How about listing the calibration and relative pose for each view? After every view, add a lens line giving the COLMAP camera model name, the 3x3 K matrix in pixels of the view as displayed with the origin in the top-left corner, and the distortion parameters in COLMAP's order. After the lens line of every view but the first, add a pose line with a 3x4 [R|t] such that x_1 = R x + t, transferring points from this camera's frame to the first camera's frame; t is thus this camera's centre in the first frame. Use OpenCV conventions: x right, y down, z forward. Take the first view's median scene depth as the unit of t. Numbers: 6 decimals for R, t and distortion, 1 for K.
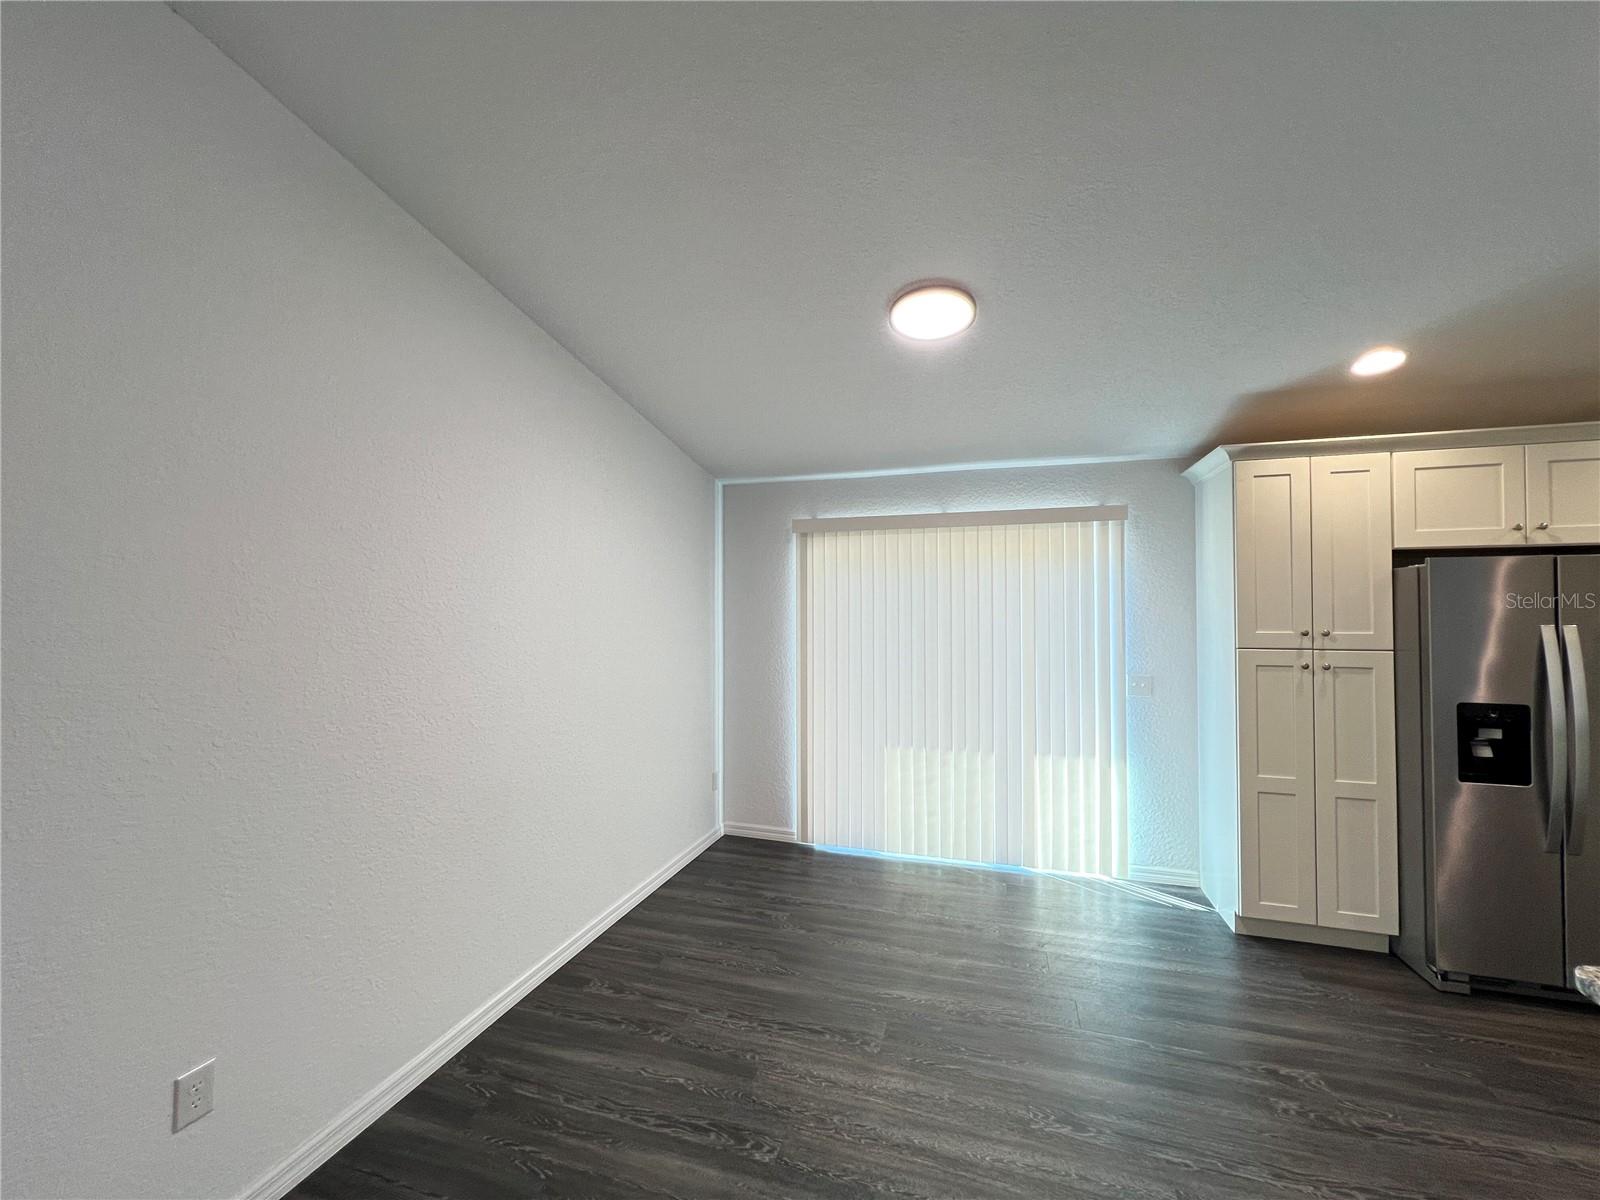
lens RADIAL K [[638.6, 0, 795.7], [0, 638.6, 598.3], [0, 0, 1]] dist [0.000225, 0.000250]
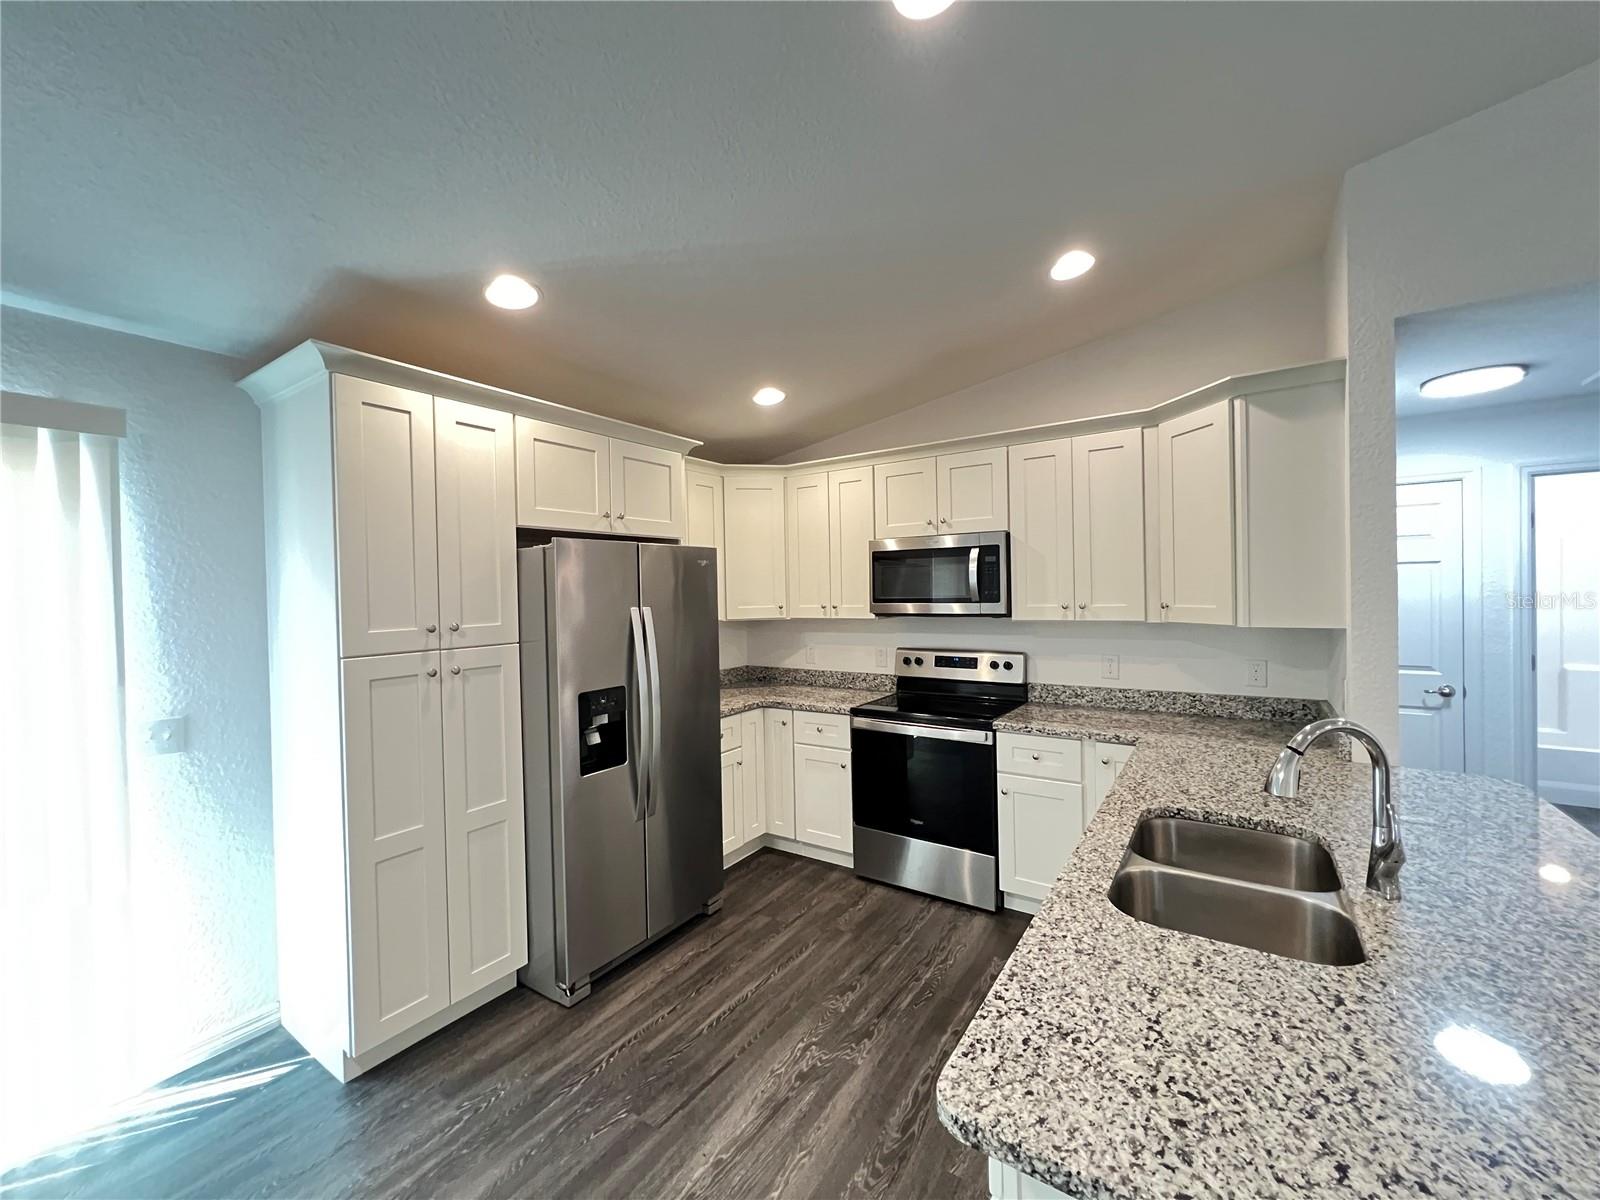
lens RADIAL K [[638.6, 0, 795.7], [0, 638.6, 598.3], [0, 0, 1]] dist [0.000225, 0.000250]
pose [[0.290265, -0.015404, 0.956822, 0.207530], [0.006681, 0.999879, 0.014070, 0.010970], [-0.956923, 0.002308, 0.290333, 0.378947]]
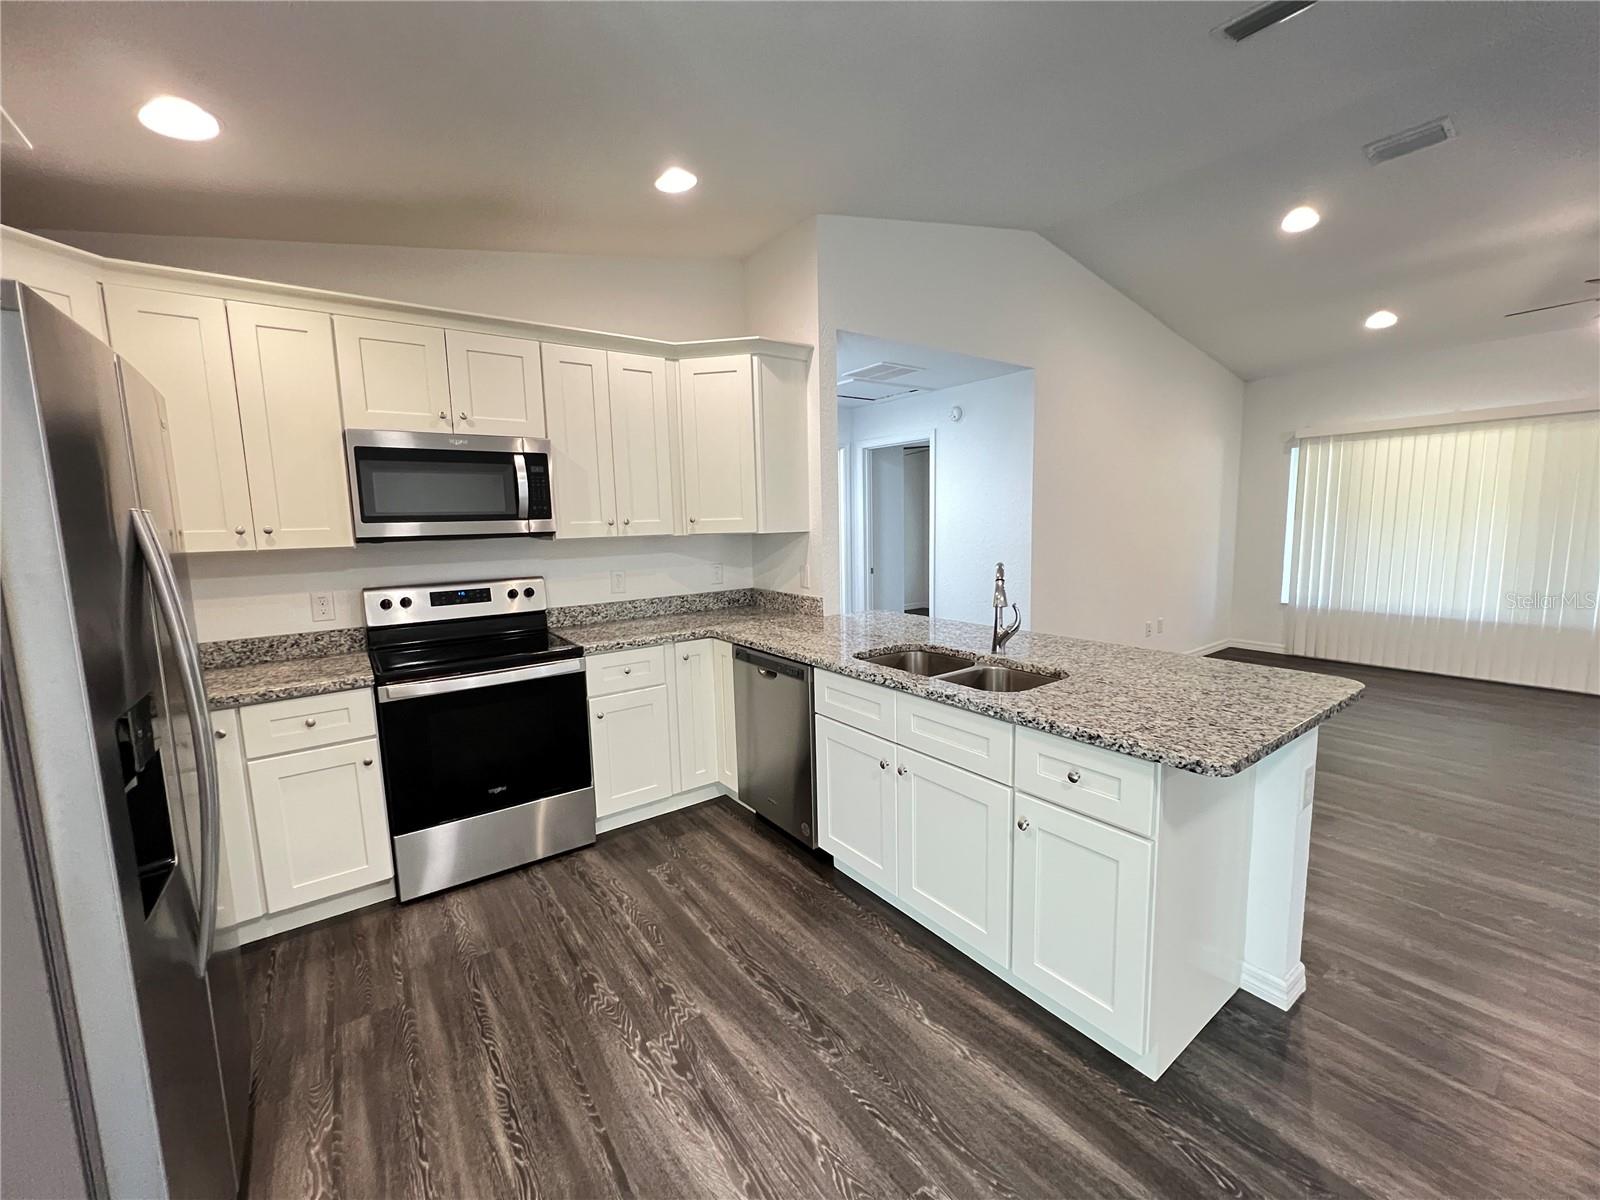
lens RADIAL K [[640.5, 0, 797.2], [0, 640.5, 596.9], [0, 0, 1]] dist [-0.000215, 0.000044]
pose [[-0.798865, -0.051232, 0.599324, 0.458711], [0.019014, 0.993718, 0.110290, 0.054127], [-0.601209, 0.099502, -0.792872, 0.937293]]
